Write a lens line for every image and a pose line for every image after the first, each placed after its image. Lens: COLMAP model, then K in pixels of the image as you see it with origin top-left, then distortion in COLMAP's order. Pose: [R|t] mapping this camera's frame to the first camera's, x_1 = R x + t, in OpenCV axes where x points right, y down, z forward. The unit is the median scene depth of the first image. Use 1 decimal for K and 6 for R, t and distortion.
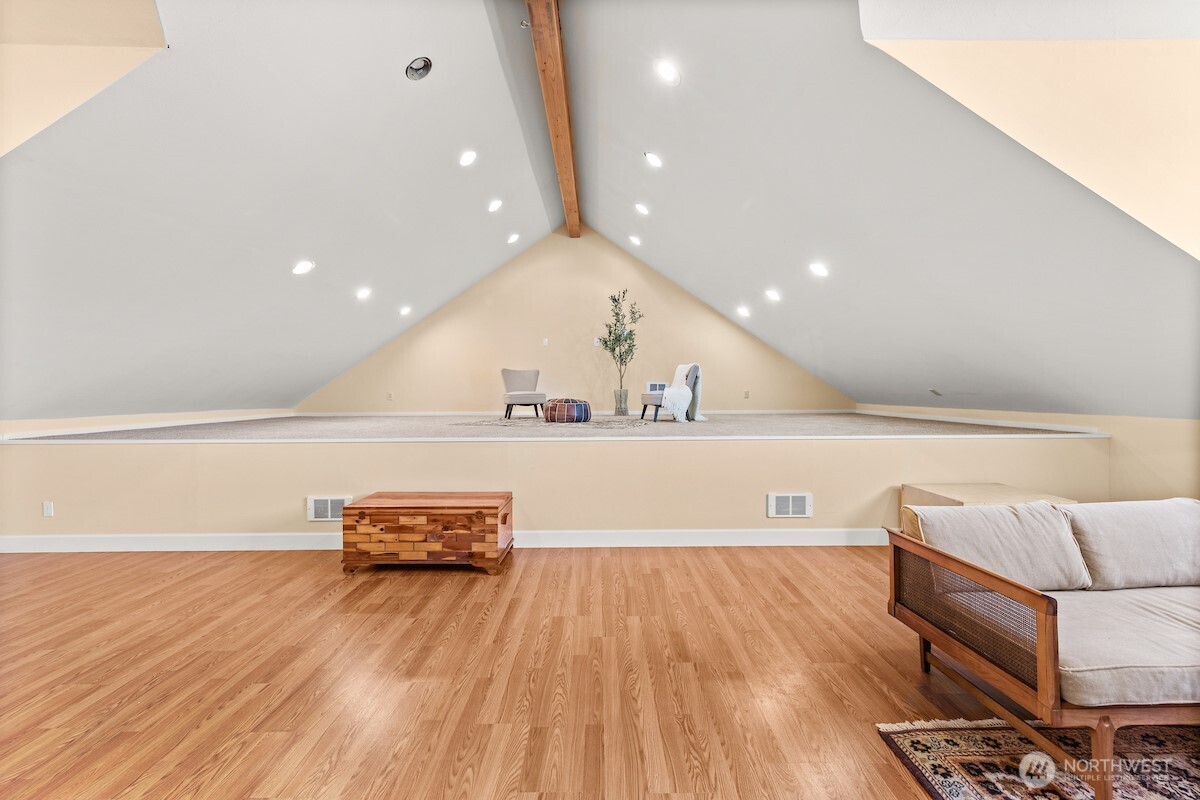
lens RADIAL K [[504.9, 0, 593.0], [0, 504.9, 408.6], [0, 0, 1]] dist [0.004955, -0.000007]
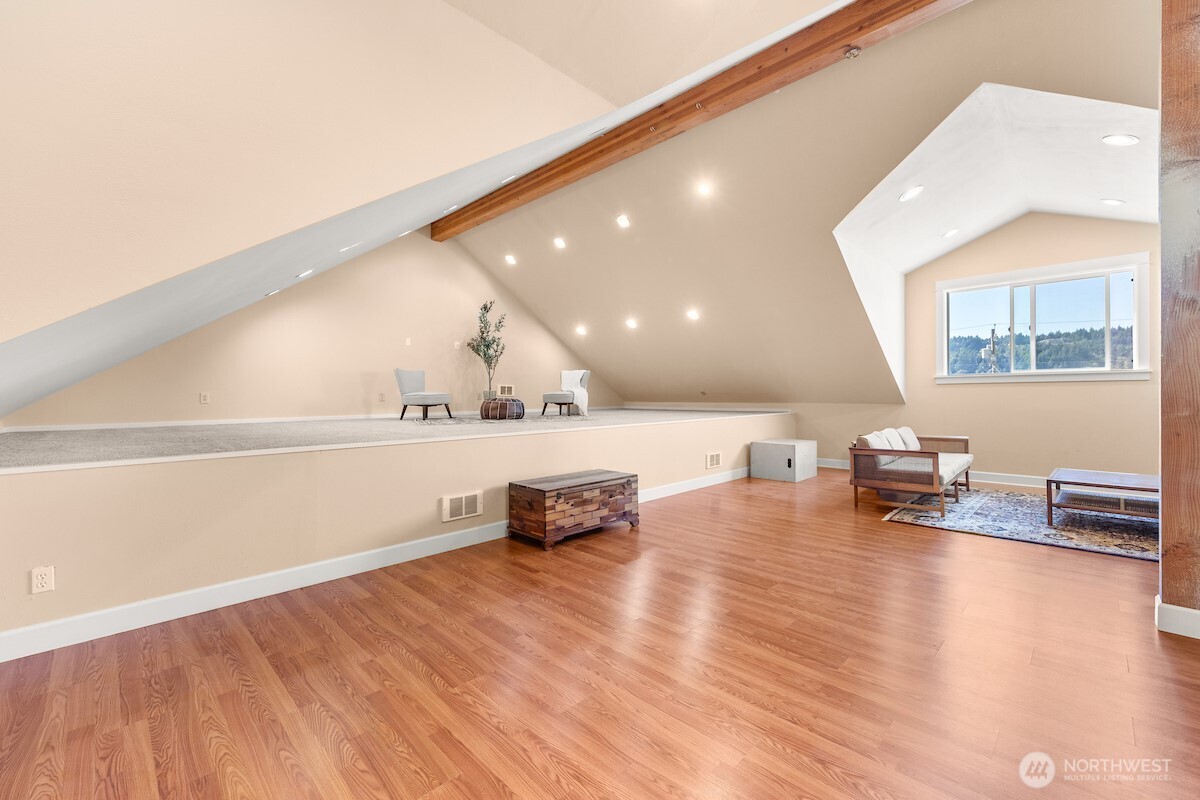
lens RADIAL K [[504.9, 0, 610.1], [0, 504.9, 399.6], [0, 0, 1]] dist [0.004955, -0.000007]
pose [[0.697450, -0.007294, 0.716596, -1.203279], [0.025985, 0.999548, -0.015116, 0.011458], [-0.716162, 0.029164, 0.697324, 0.100864]]
